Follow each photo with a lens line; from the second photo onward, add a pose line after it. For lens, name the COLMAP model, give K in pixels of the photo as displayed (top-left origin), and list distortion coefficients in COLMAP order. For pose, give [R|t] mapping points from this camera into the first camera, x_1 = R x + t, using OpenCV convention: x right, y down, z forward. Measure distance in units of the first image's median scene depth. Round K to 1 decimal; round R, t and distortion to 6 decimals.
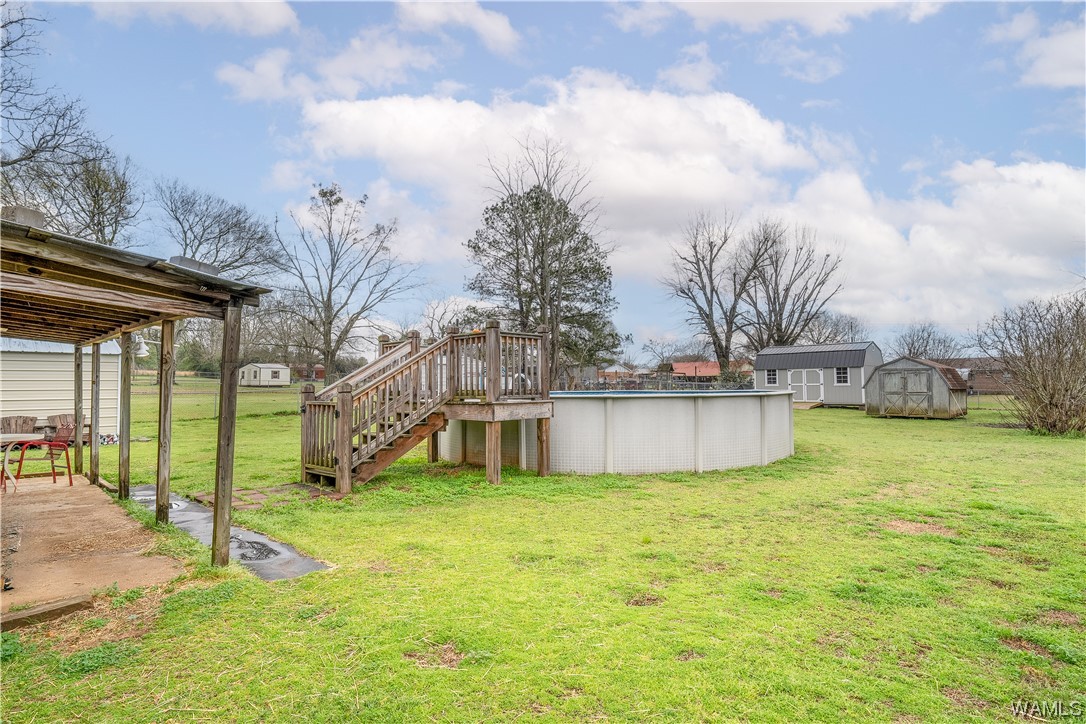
lens RADIAL K [[639.6, 0, 561.5], [0, 639.6, 357.0], [0, 0, 1]] dist [-0.000808, -0.000738]
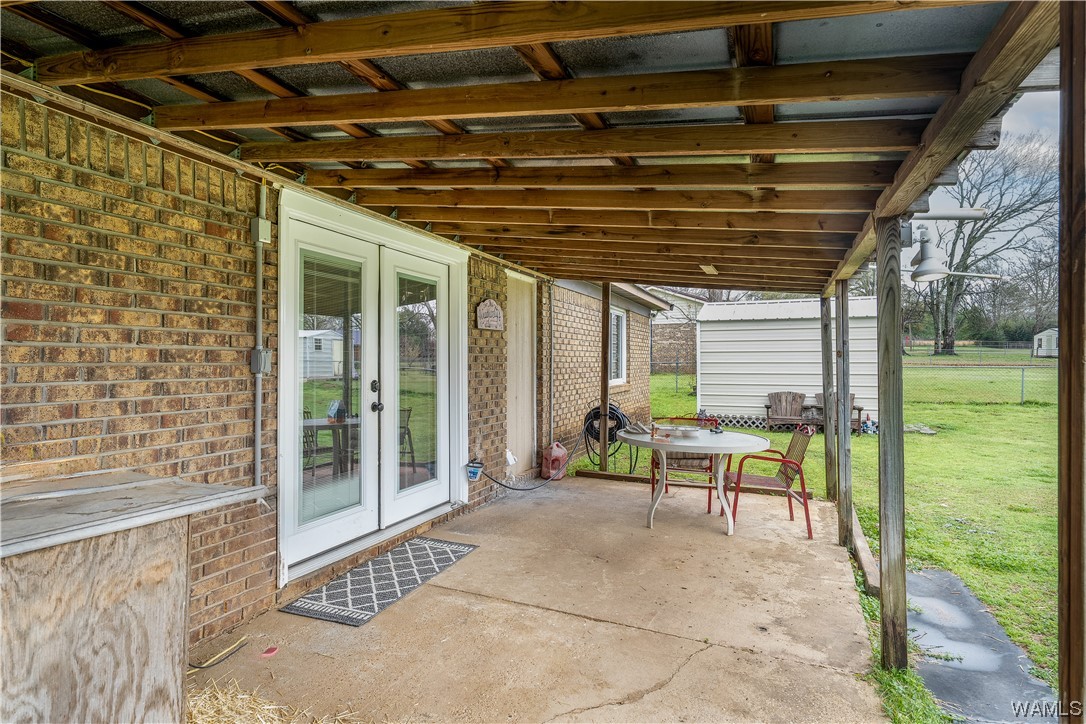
lens RADIAL K [[639.6, 0, 561.5], [0, 639.6, 357.0], [0, 0, 1]] dist [-0.000808, -0.000738]
pose [[0.462875, 0.001064, -0.886423, -0.062420], [0.039951, 0.998958, 0.022060, 0.003617], [0.885523, -0.045624, 0.462350, 0.093236]]
